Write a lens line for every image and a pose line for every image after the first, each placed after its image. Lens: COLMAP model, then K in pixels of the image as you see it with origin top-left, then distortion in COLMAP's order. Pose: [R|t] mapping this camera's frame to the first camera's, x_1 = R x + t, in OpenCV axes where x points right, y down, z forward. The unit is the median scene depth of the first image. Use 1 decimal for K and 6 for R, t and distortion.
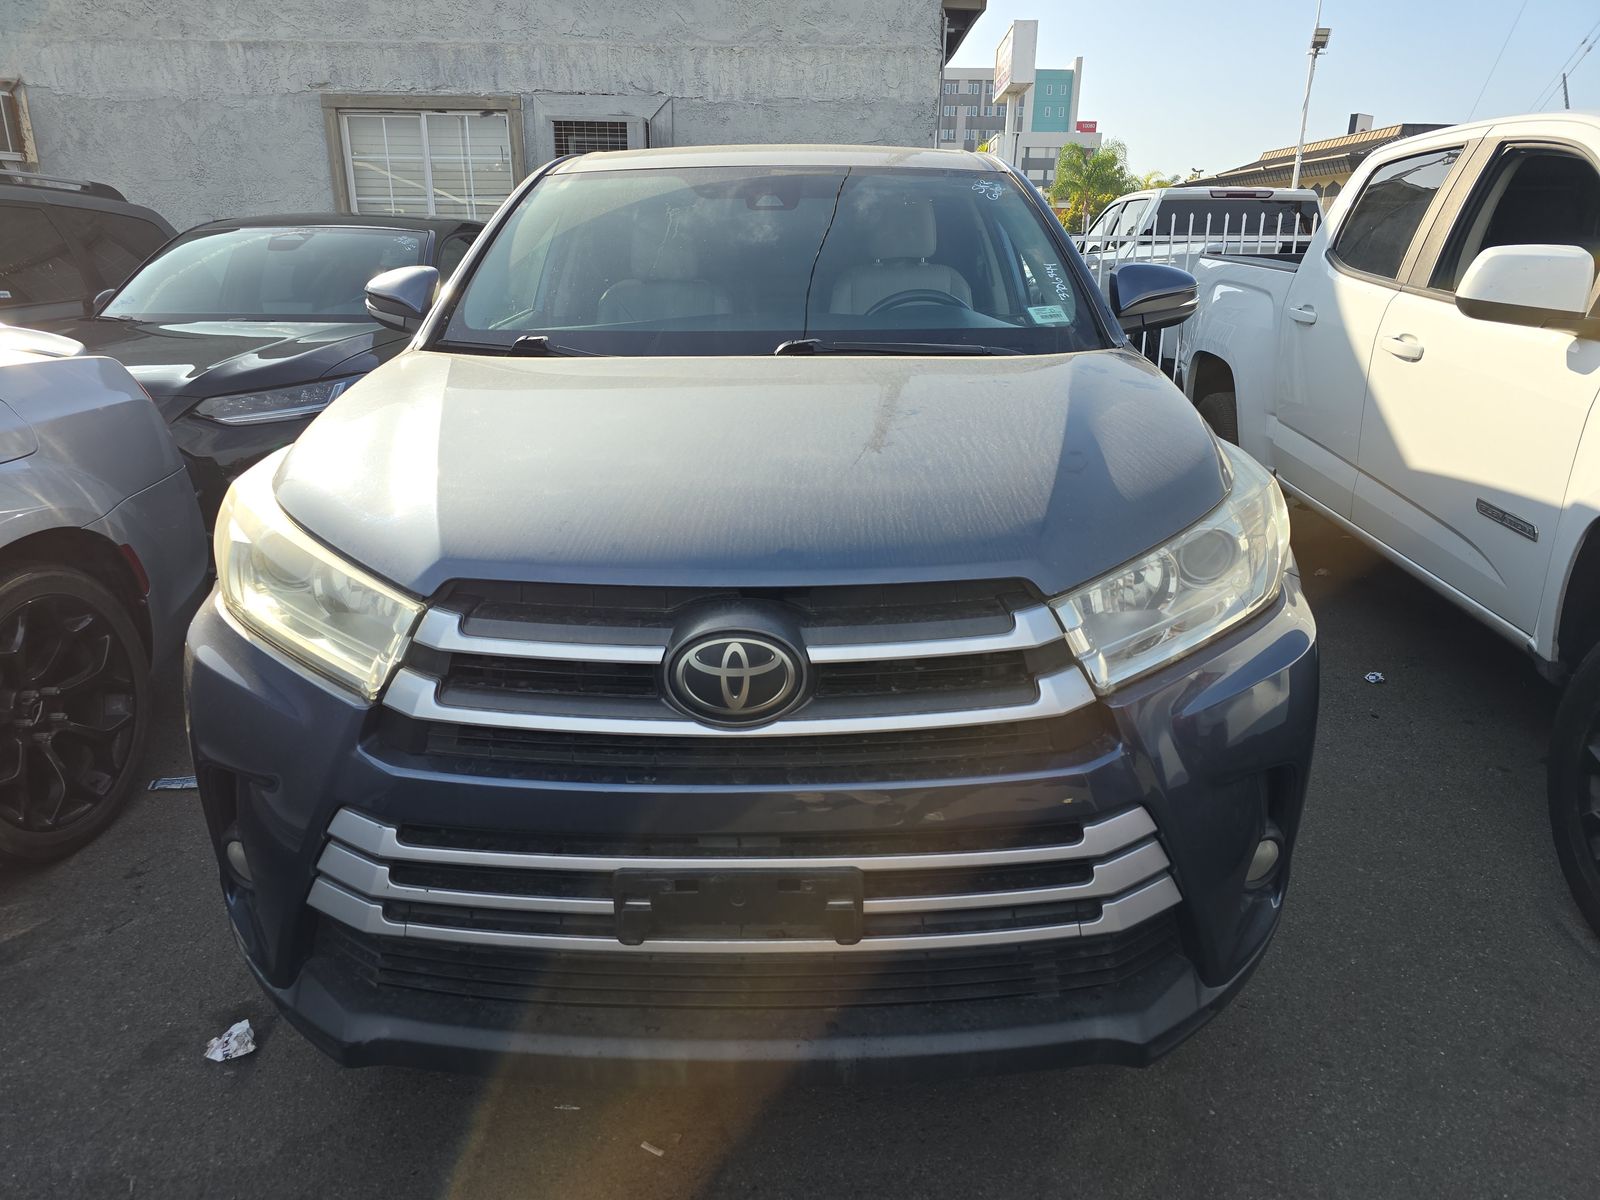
lens RADIAL K [[1109.1, 0, 793.9], [0, 1109.1, 593.0], [0, 0, 1]] dist [0.036505, -0.035347]
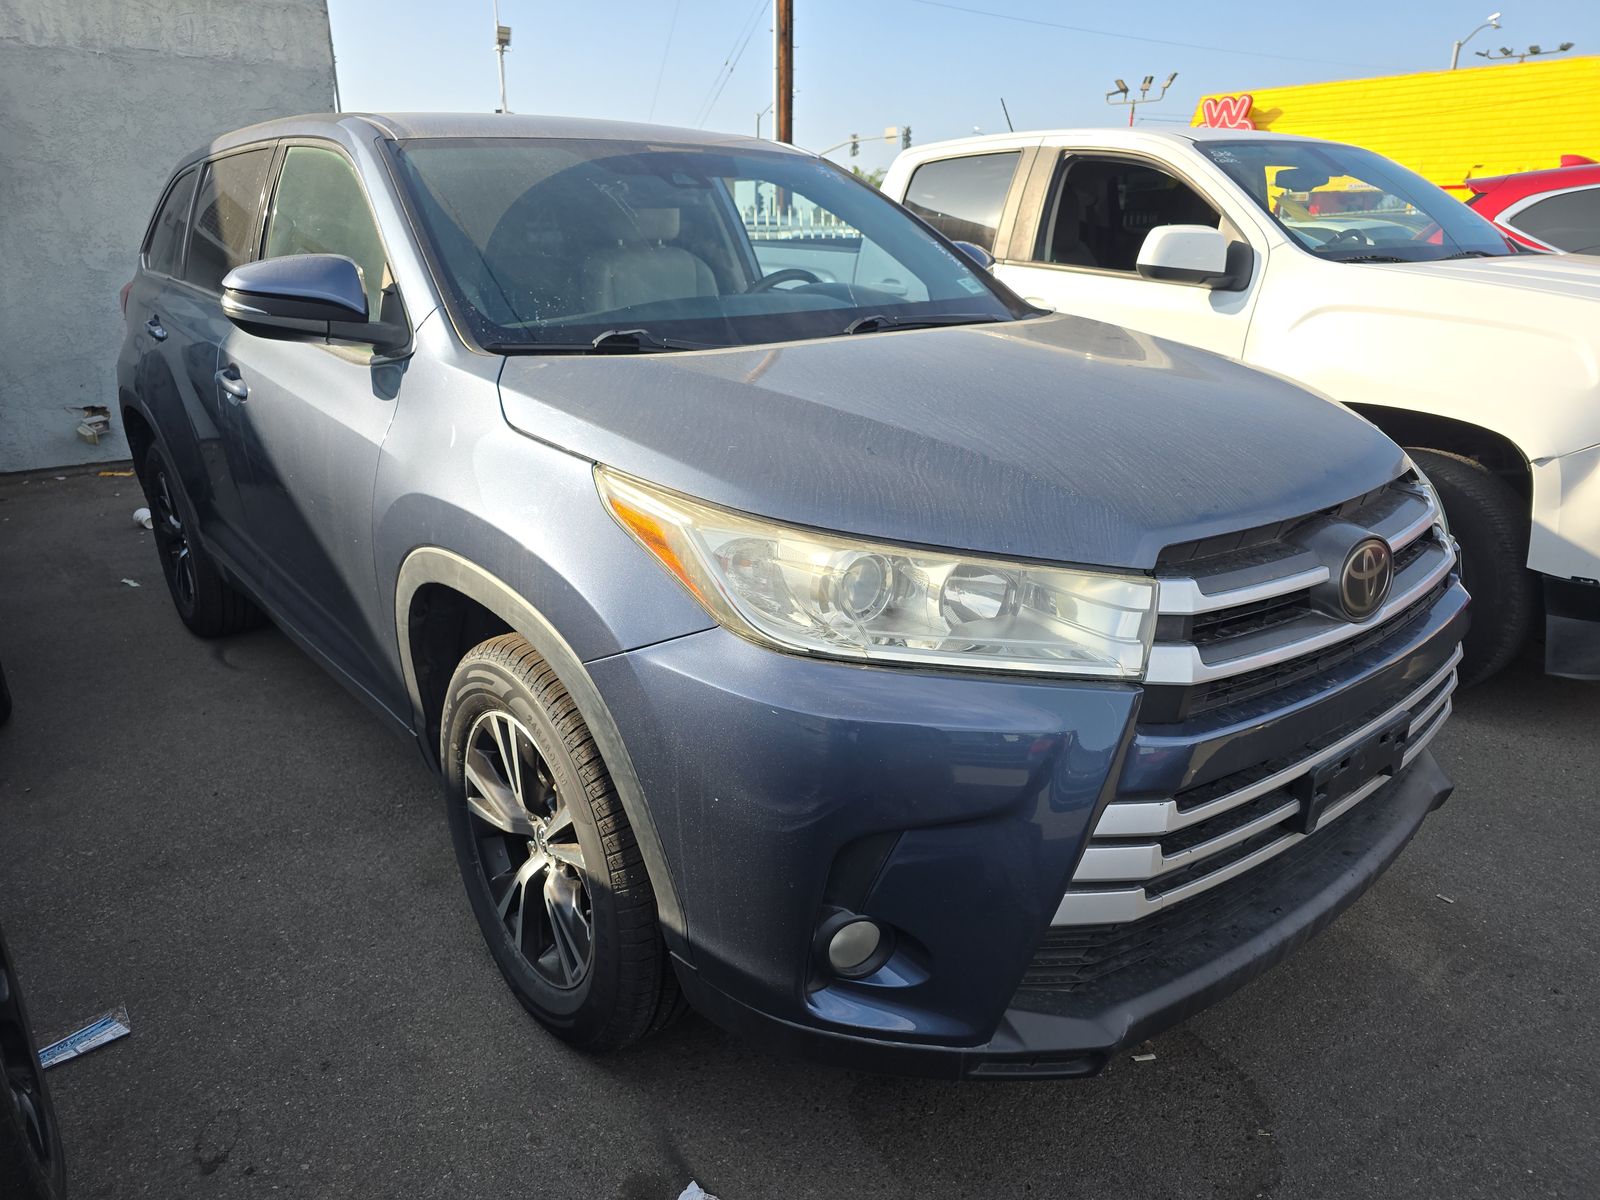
lens RADIAL K [[1109.1, 0, 793.9], [0, 1109.1, 593.0], [0, 0, 1]] dist [0.036505, -0.035347]
pose [[0.753158, -0.205949, 0.624770, -0.243933], [0.199060, 0.976555, 0.081945, -0.024965], [-0.626999, 0.062649, 0.776497, 0.085322]]
